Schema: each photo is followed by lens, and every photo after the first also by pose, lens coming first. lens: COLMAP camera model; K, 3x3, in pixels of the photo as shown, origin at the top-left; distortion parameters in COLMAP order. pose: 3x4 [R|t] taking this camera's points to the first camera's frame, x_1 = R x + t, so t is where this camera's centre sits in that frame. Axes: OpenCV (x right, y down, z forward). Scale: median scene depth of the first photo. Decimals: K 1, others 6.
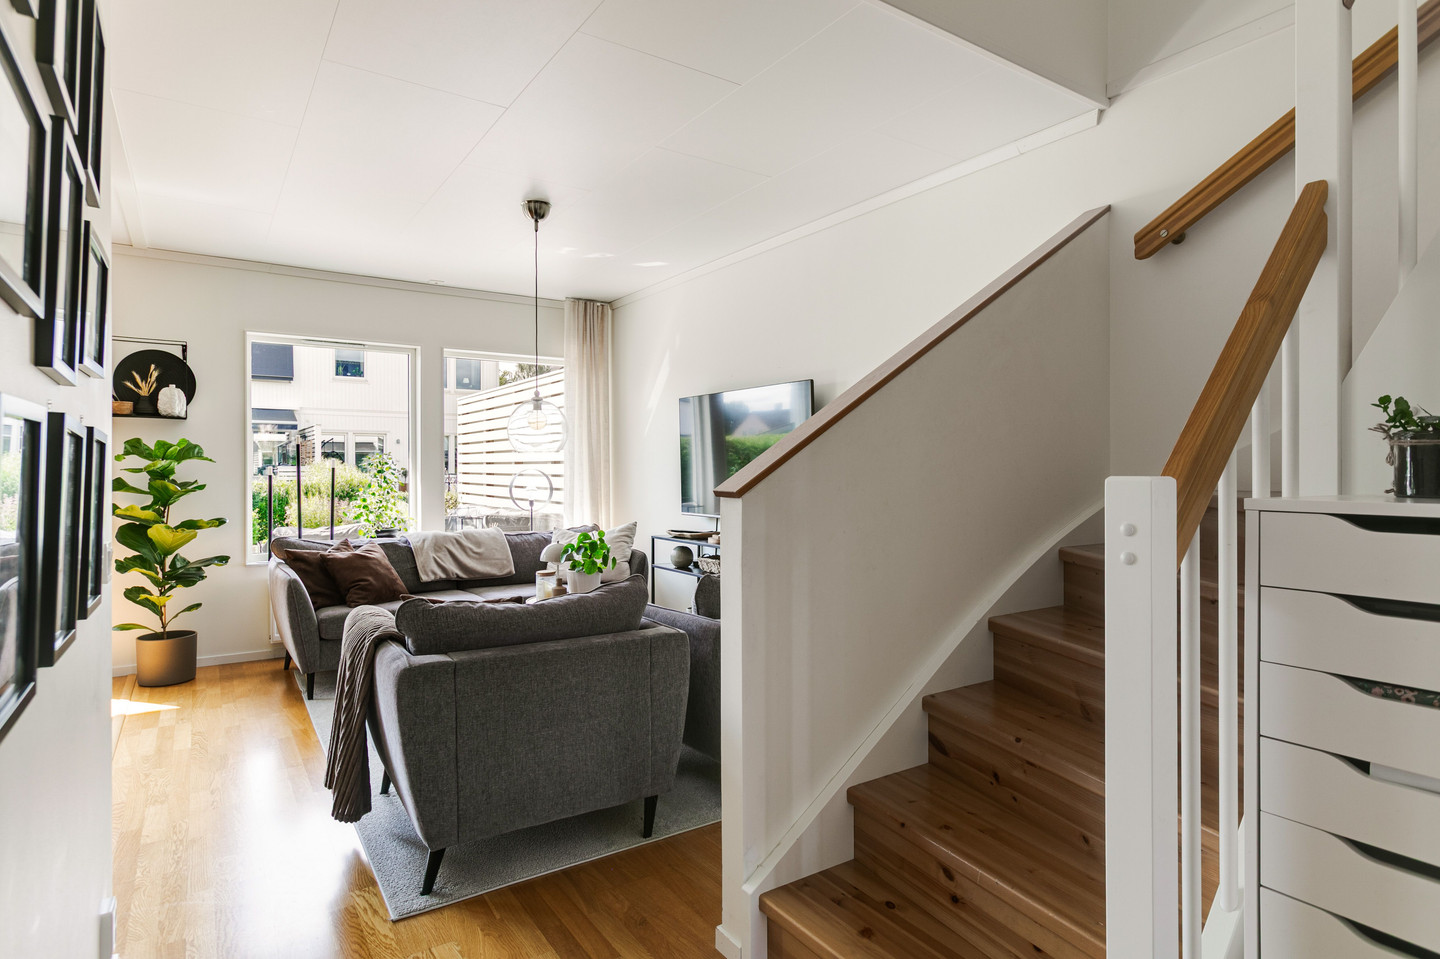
lens RADIAL K [[772.9, 0, 714.3], [0, 772.9, 476.3], [0, 0, 1]] dist [0.003838, 0.000300]
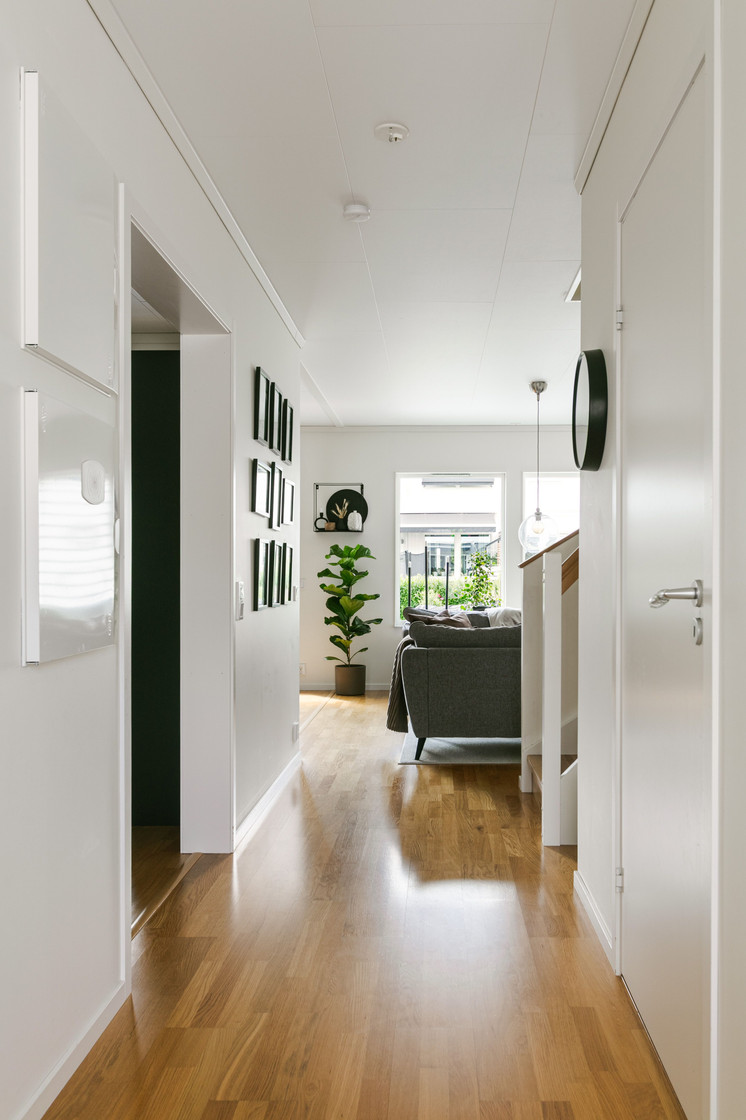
lens RADIAL K [[942.8, 0, 413.2], [0, 942.8, 579.7], [0, 0, 1]] dist [0.009758, 0.005642]
pose [[0.818063, 0.001935, -0.575126, 0.529743], [-0.002614, 0.999997, -0.000352, 0.024990], [0.575123, 0.001791, 0.818065, -0.533849]]
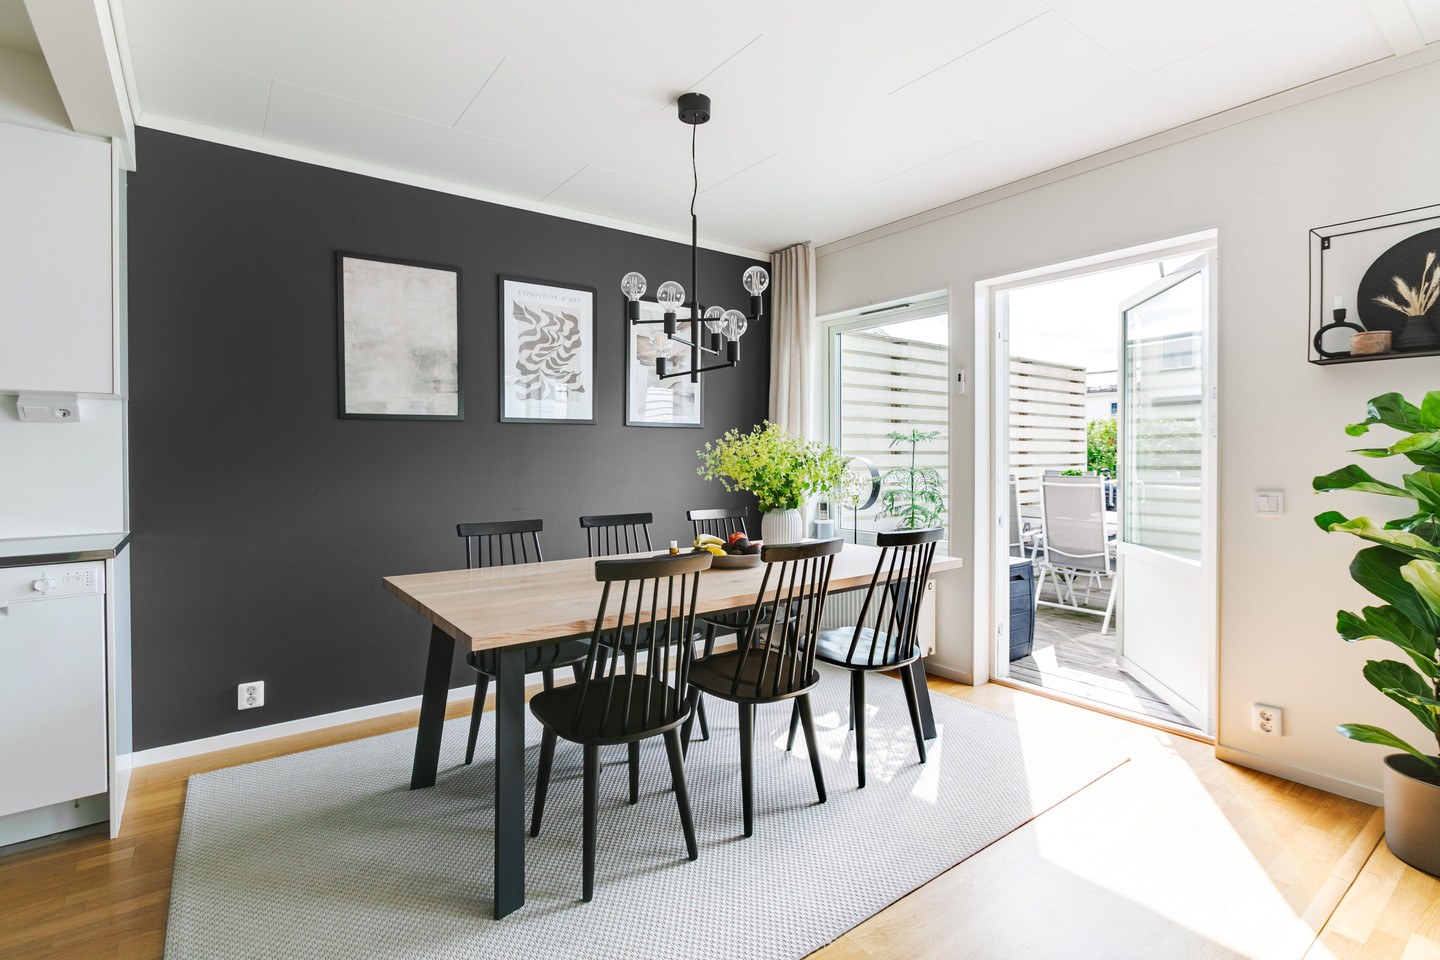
lens RADIAL K [[688.2, 0, 712.3], [0, 688.2, 461.9], [0, 0, 1]] dist [-0.016328, 0.003892]
pose [[0.054123, 0.007497, -0.998506, -0.284939], [-0.007337, 0.999948, 0.007110, -0.000273], [0.998507, 0.006942, 0.054175, 0.483270]]
